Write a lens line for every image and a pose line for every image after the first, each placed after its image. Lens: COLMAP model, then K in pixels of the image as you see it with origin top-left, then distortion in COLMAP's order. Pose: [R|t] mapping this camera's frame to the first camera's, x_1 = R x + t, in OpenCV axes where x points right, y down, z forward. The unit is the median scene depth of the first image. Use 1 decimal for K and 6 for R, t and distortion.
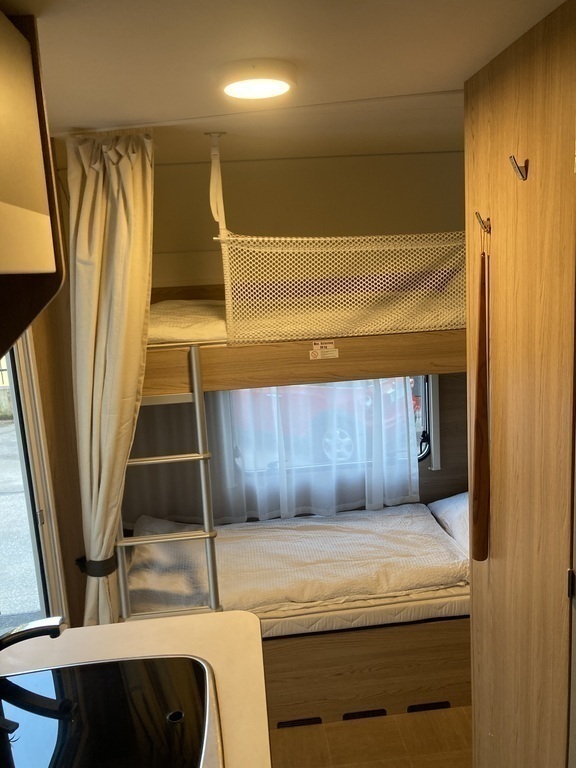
lens RADIAL K [[627.1, 0, 293.1], [0, 627.1, 379.9], [0, 0, 1]] dist [0.050271, -0.067485]
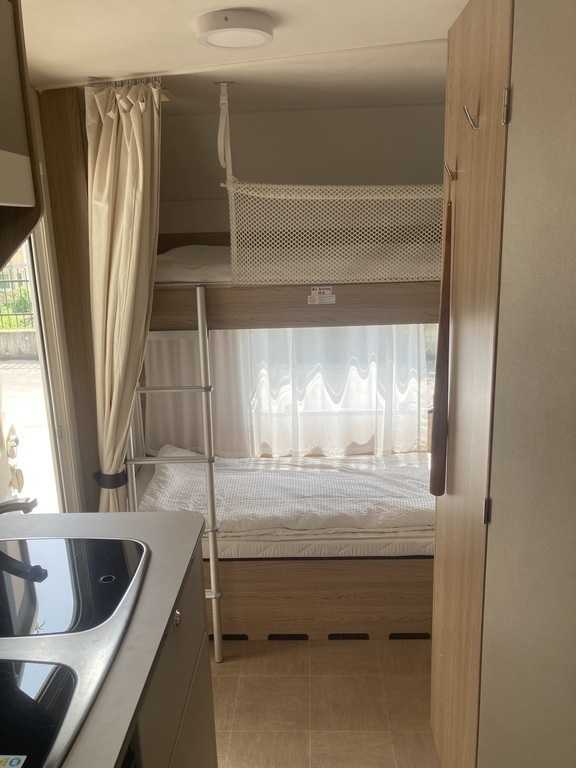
lens RADIAL K [[627.1, 0, 282.4], [0, 627.1, 384.5], [0, 0, 1]] dist [0.050271, -0.067485]
pose [[0.990149, 0.059572, -0.126712, 0.125114], [-0.049604, 0.995527, 0.080412, 0.019228], [0.130936, -0.073335, 0.988675, -0.059637]]
